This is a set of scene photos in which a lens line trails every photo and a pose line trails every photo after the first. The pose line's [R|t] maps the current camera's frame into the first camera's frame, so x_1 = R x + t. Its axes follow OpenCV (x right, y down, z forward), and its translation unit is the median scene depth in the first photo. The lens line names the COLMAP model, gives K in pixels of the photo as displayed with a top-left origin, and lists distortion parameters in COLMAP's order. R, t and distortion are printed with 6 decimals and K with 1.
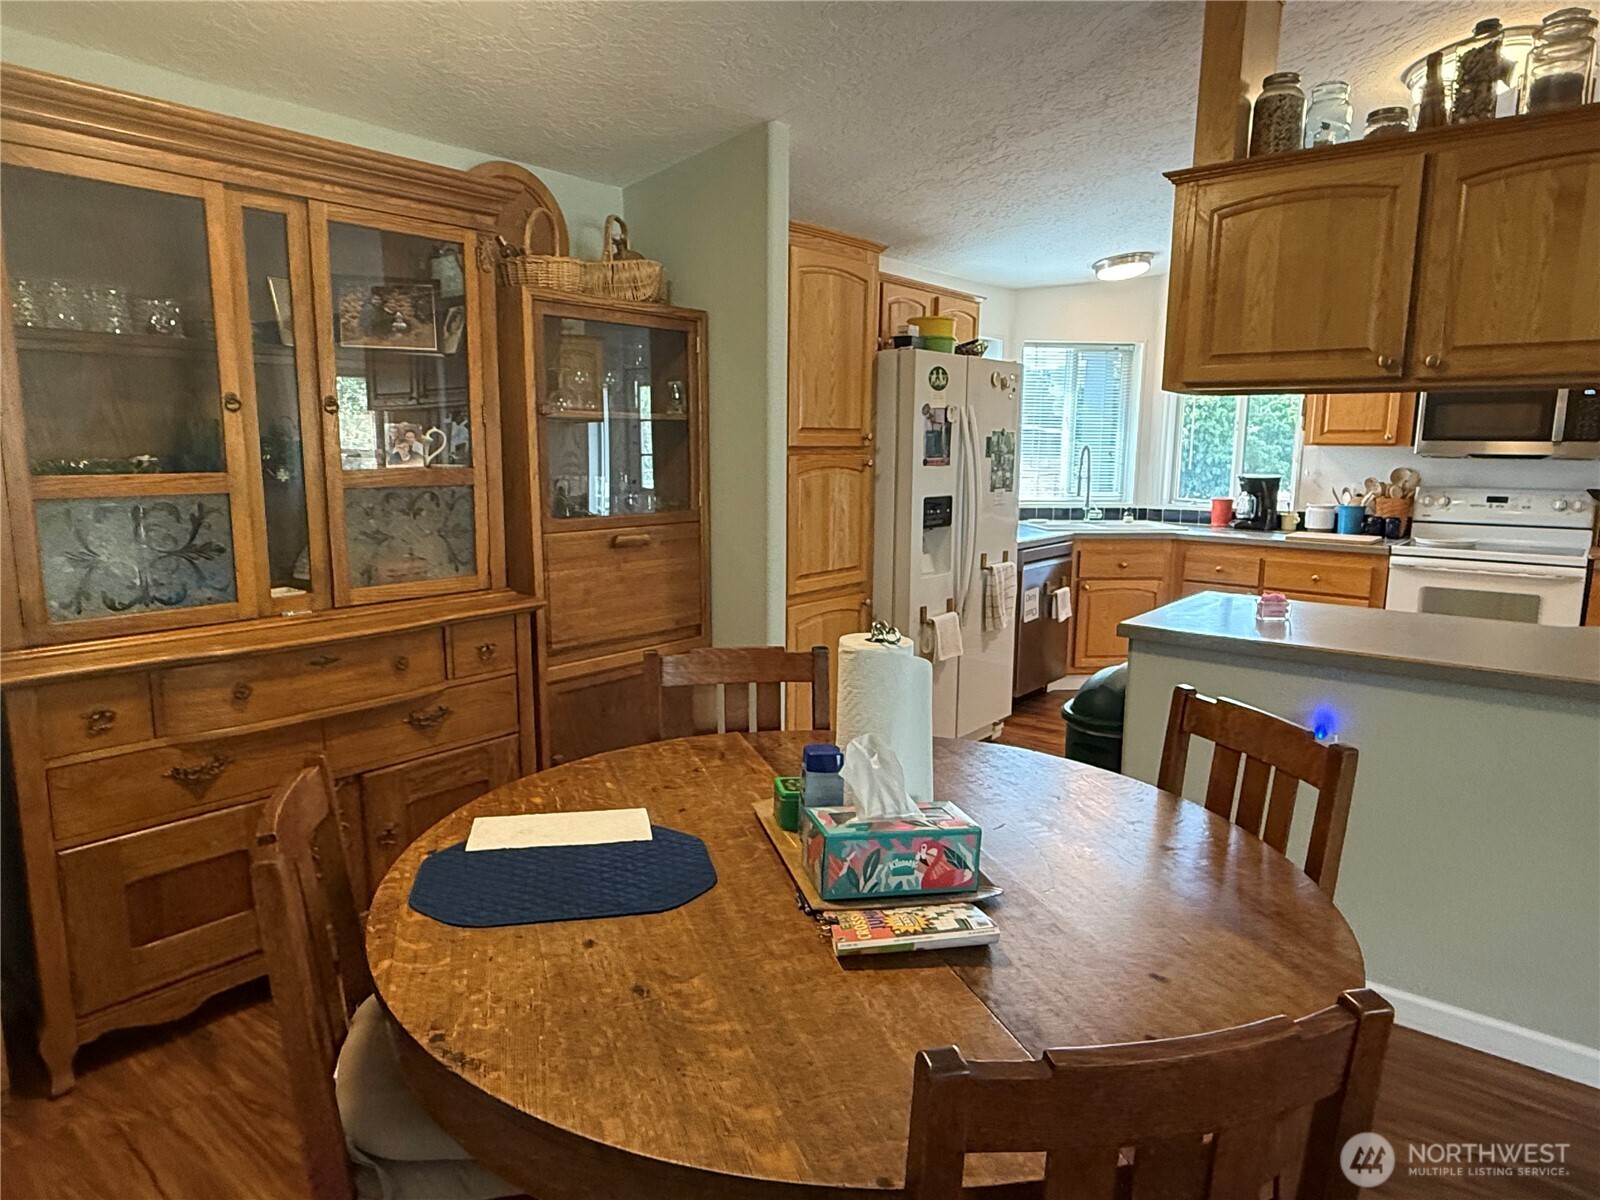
lens RADIAL K [[991.6, 0, 800.0], [0, 991.6, 600.0], [0, 0, 1]] dist [0.003050, -0.000522]
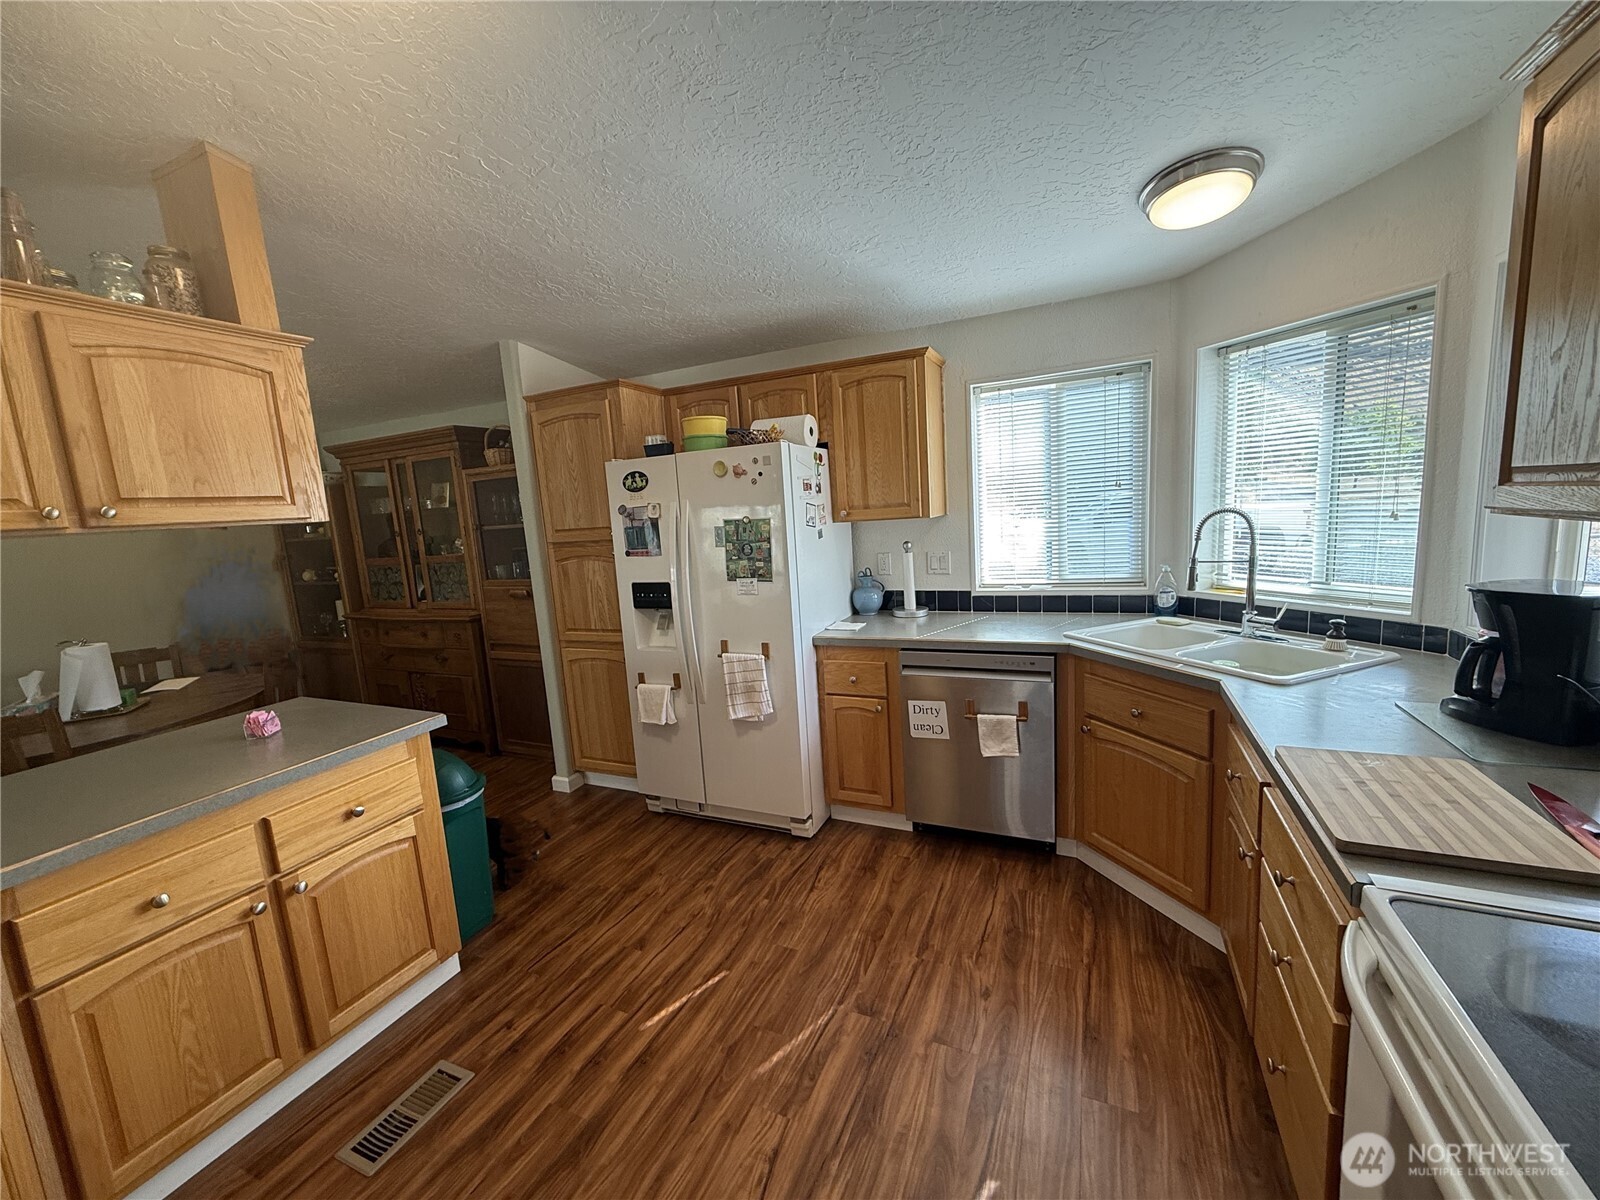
lens RADIAL K [[635.3, 0, 797.6], [0, 635.3, 602.1], [0, 0, 1]] dist [0.000896, 0.000724]
pose [[0.246699, 0.121692, -0.961421, 0.688688], [-0.088720, 0.990754, 0.102639, -0.133008], [0.965023, 0.059976, 0.255214, 0.752882]]
